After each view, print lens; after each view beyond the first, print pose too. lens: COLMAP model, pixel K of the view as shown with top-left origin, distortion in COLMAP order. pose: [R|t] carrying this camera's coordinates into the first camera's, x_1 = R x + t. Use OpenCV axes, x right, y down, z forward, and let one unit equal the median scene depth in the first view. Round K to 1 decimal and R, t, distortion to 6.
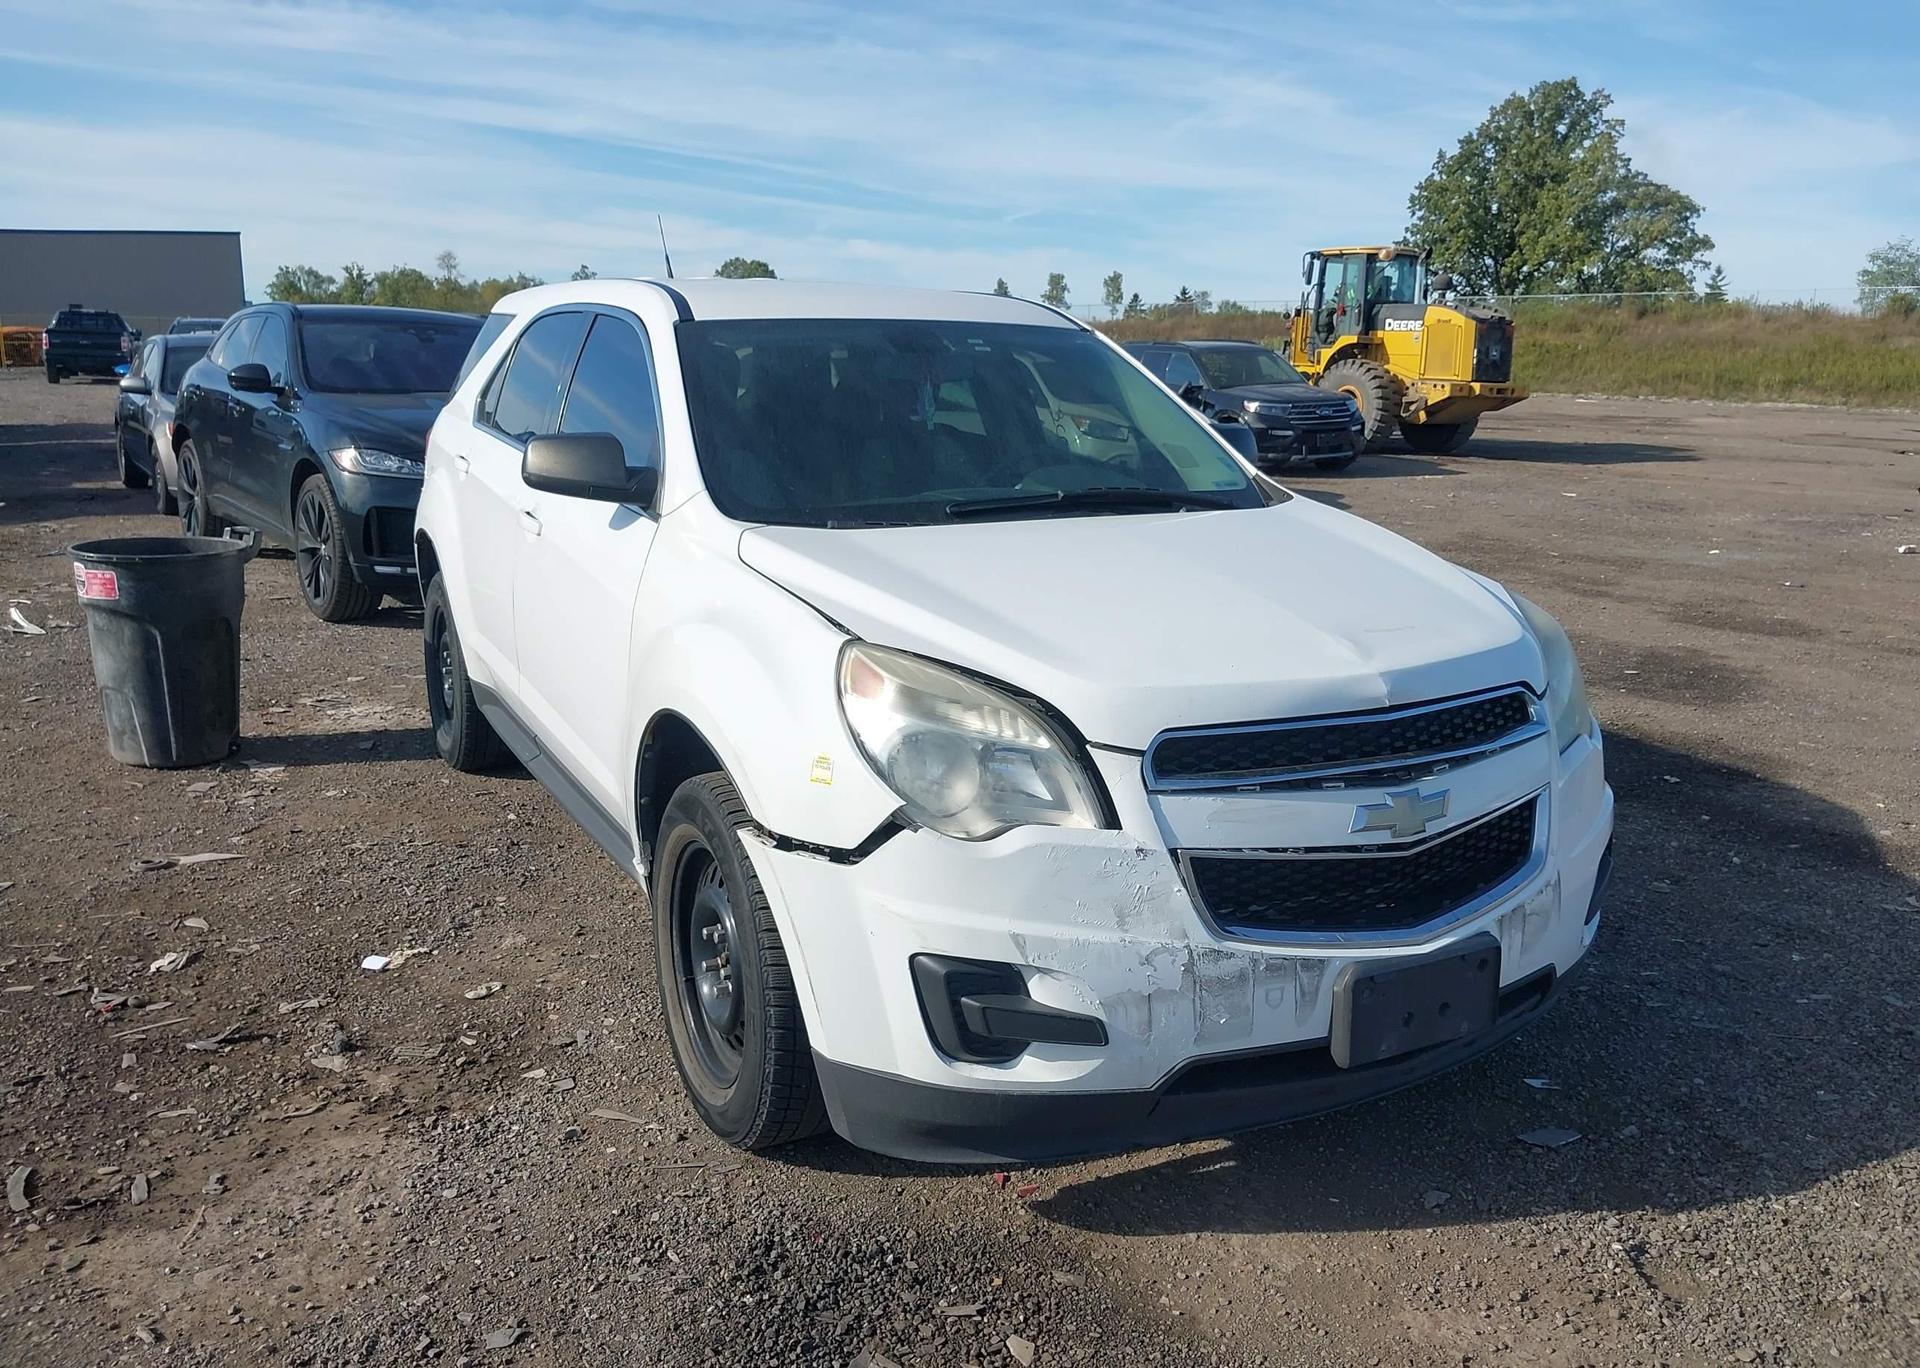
lens RADIAL K [[1550.5, 0, 975.9], [0, 1550.5, 681.7], [0, 0, 1]] dist [0.015910, 0.001561]
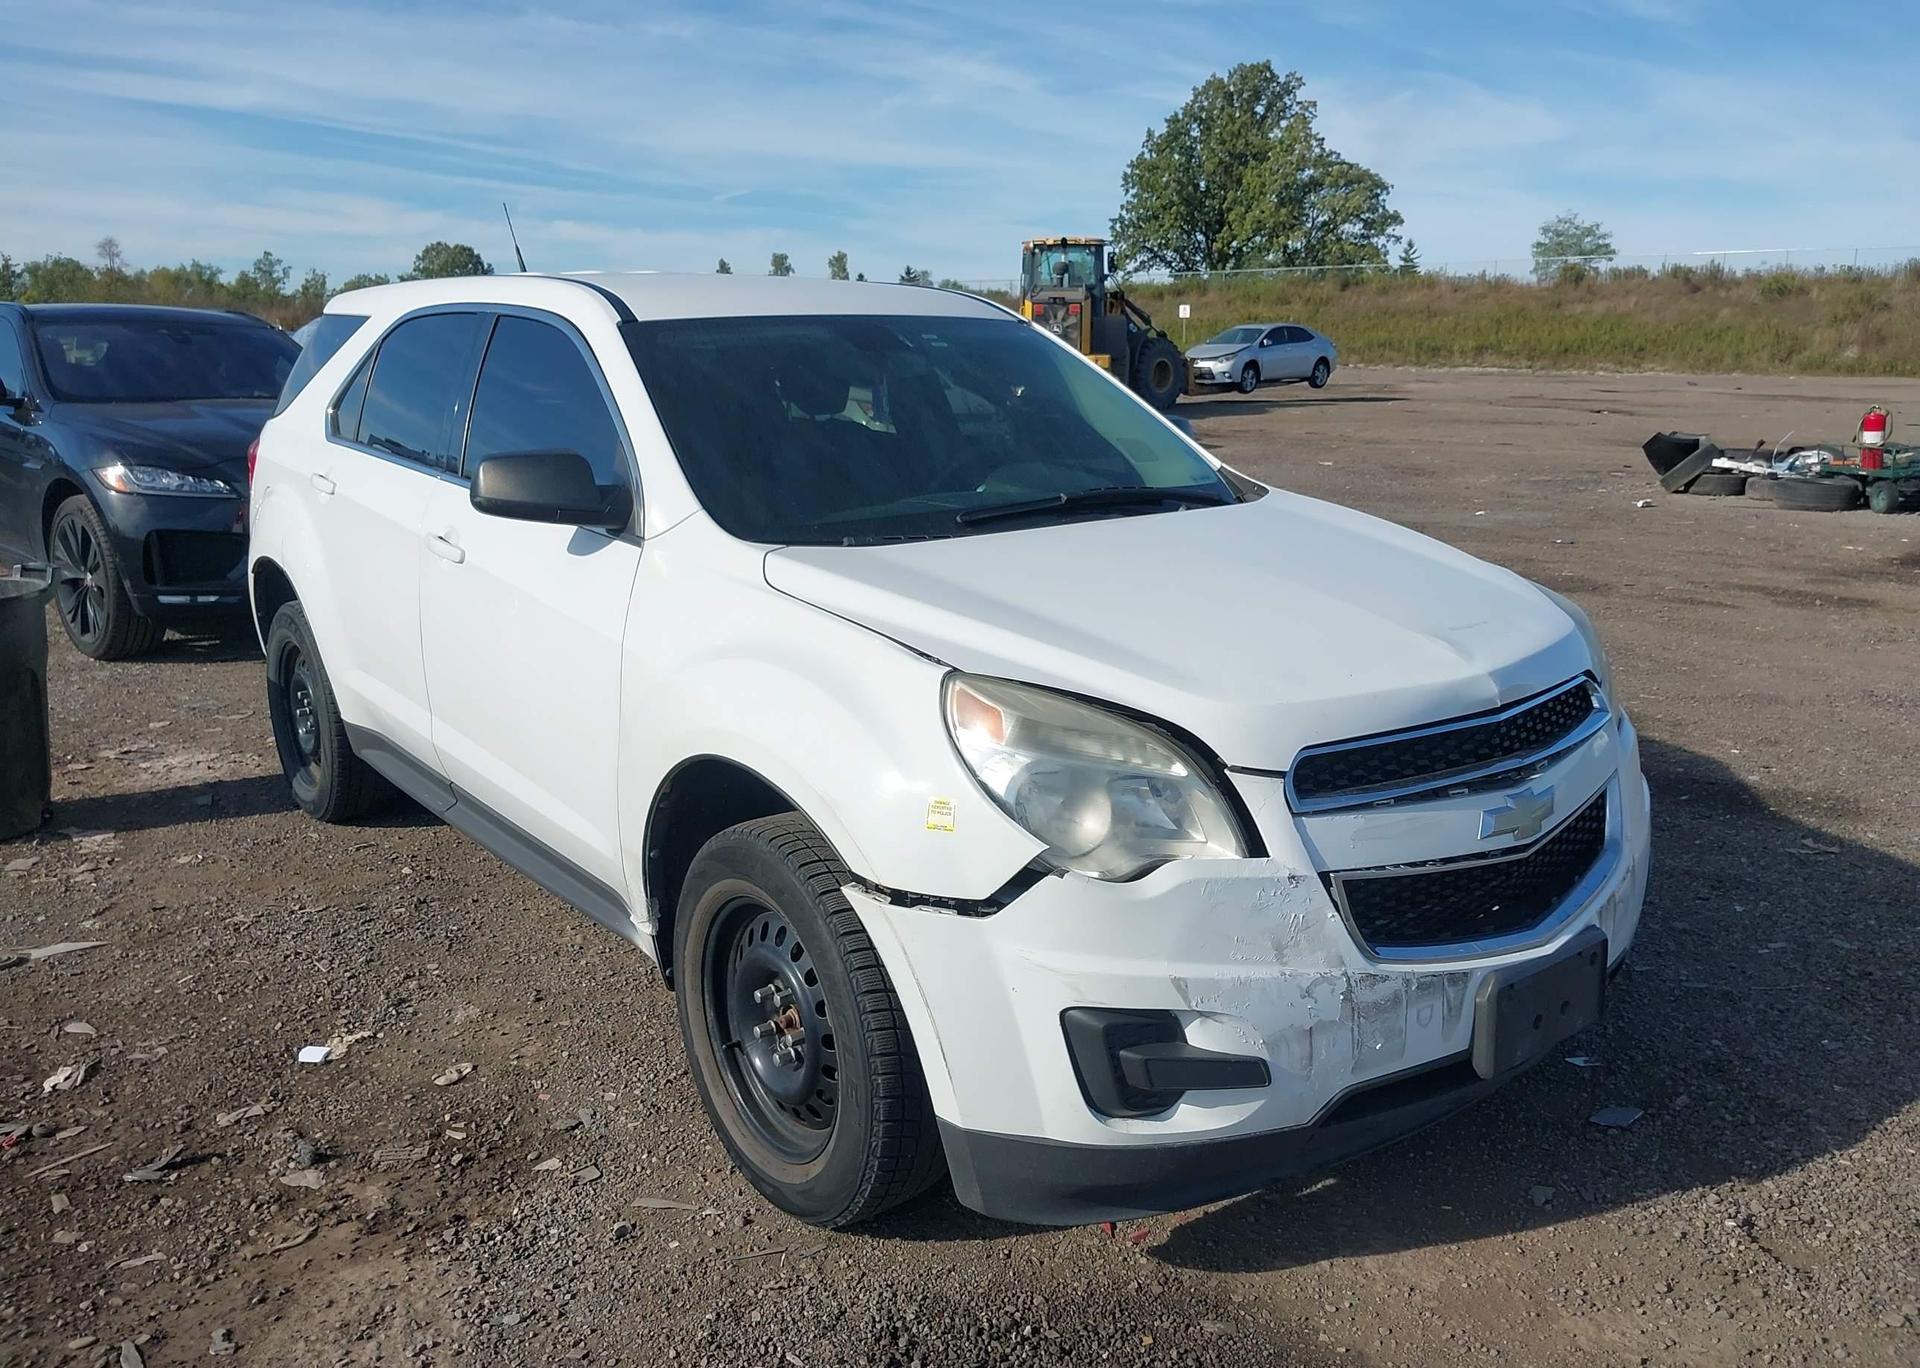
lens RADIAL K [[1551.4, 0, 989.6], [0, 1551.4, 687.7], [0, 0, 1]] dist [0.012351, -0.008835]
pose [[0.982876, -0.061841, 0.173583, -0.166270], [0.059059, 0.998030, 0.021155, -0.027228], [-0.174550, -0.010541, 0.984592, 0.068197]]
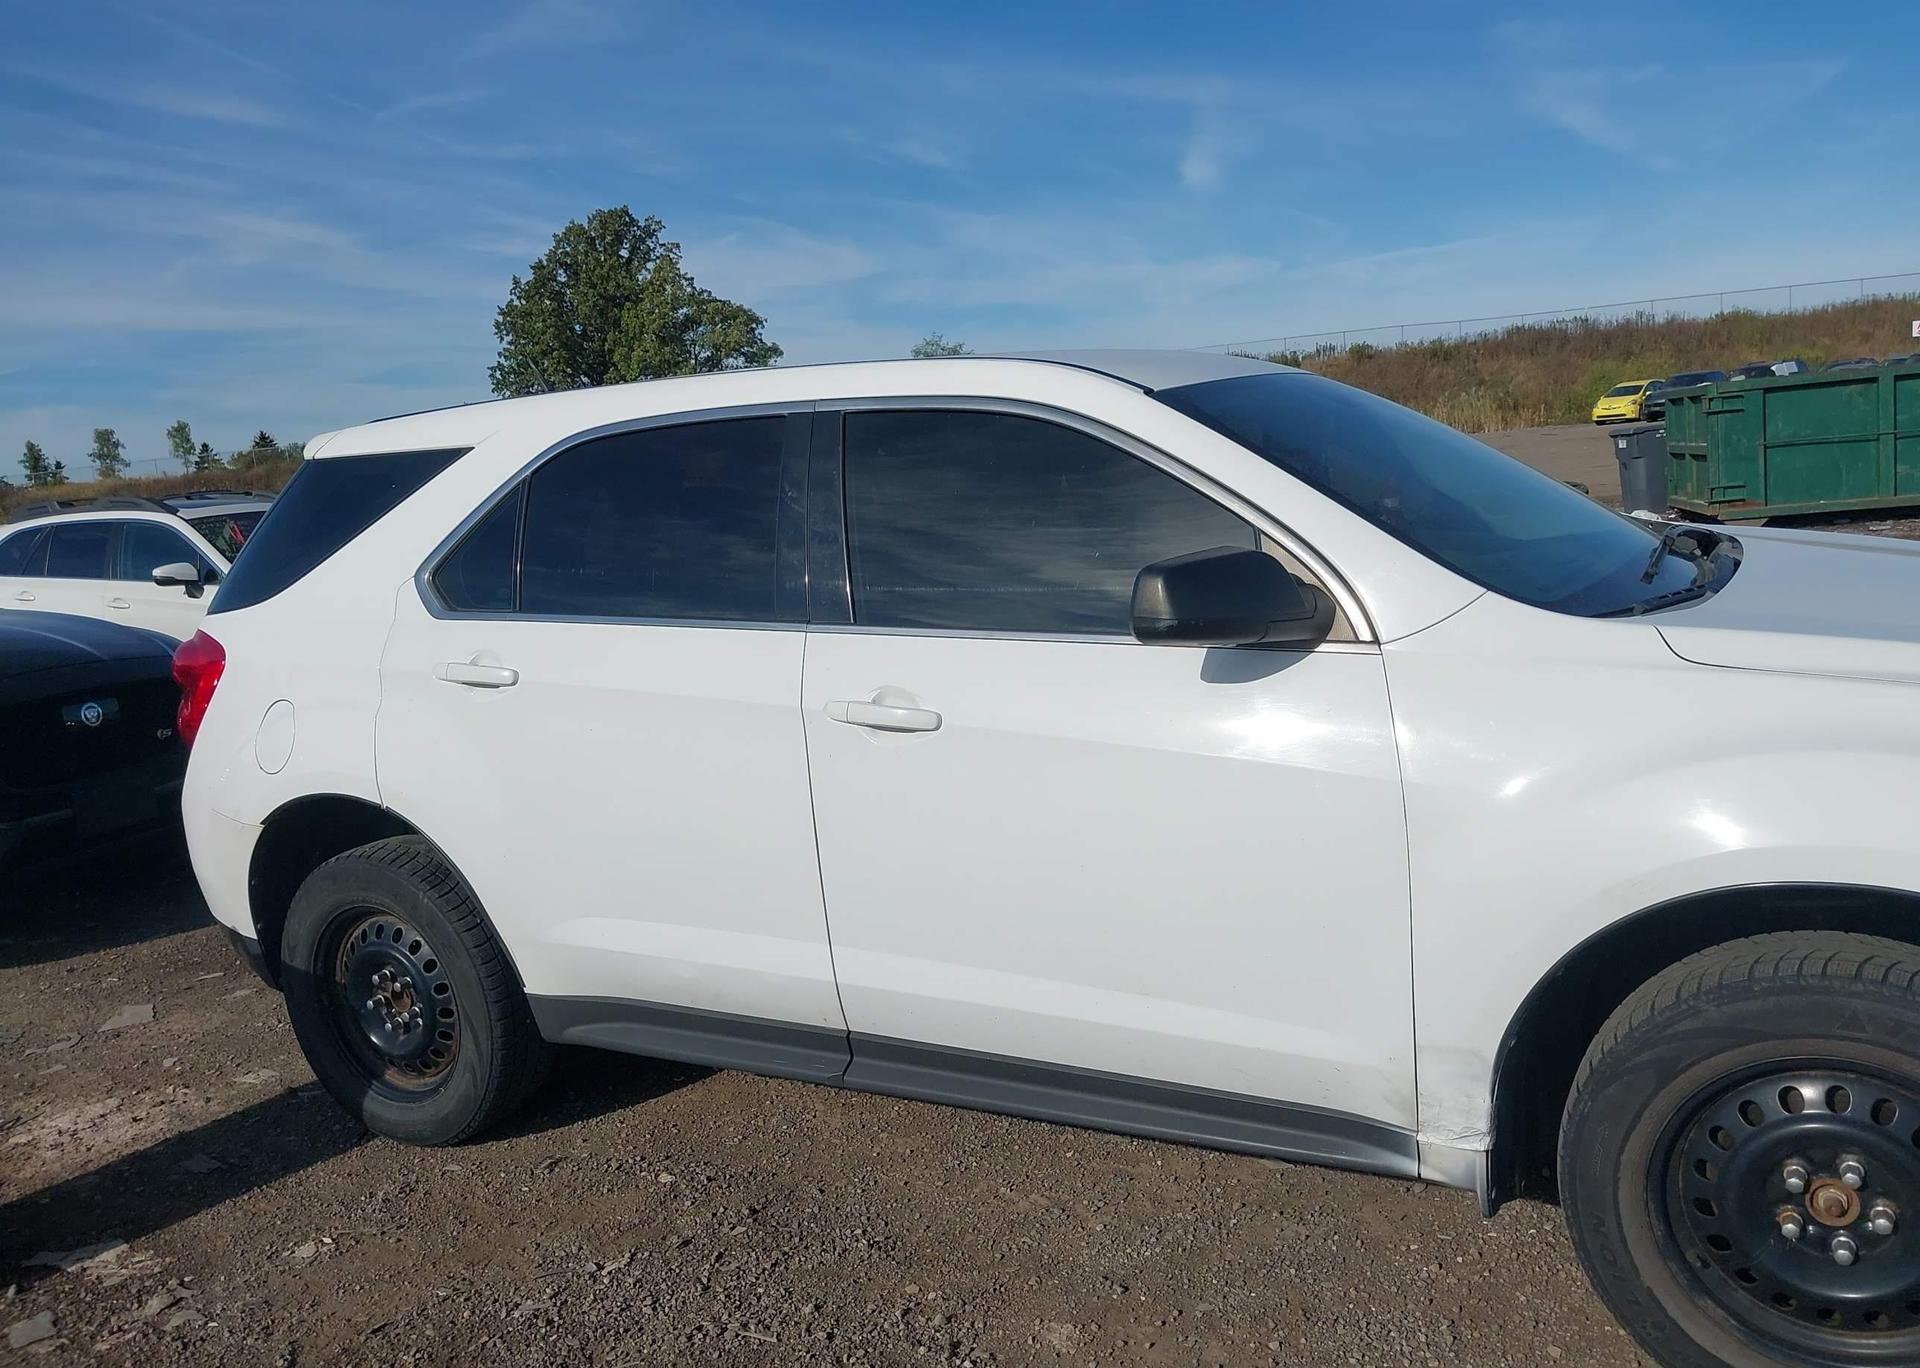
lens RADIAL K [[1550.5, 0, 975.9], [0, 1550.5, 681.7], [0, 0, 1]] dist [0.015910, 0.001561]
pose [[0.833624, -0.176673, 0.523315, -0.715970], [0.216150, 0.976249, -0.014735, -0.117748], [-0.508282, 0.125398, 0.852012, 0.494191]]
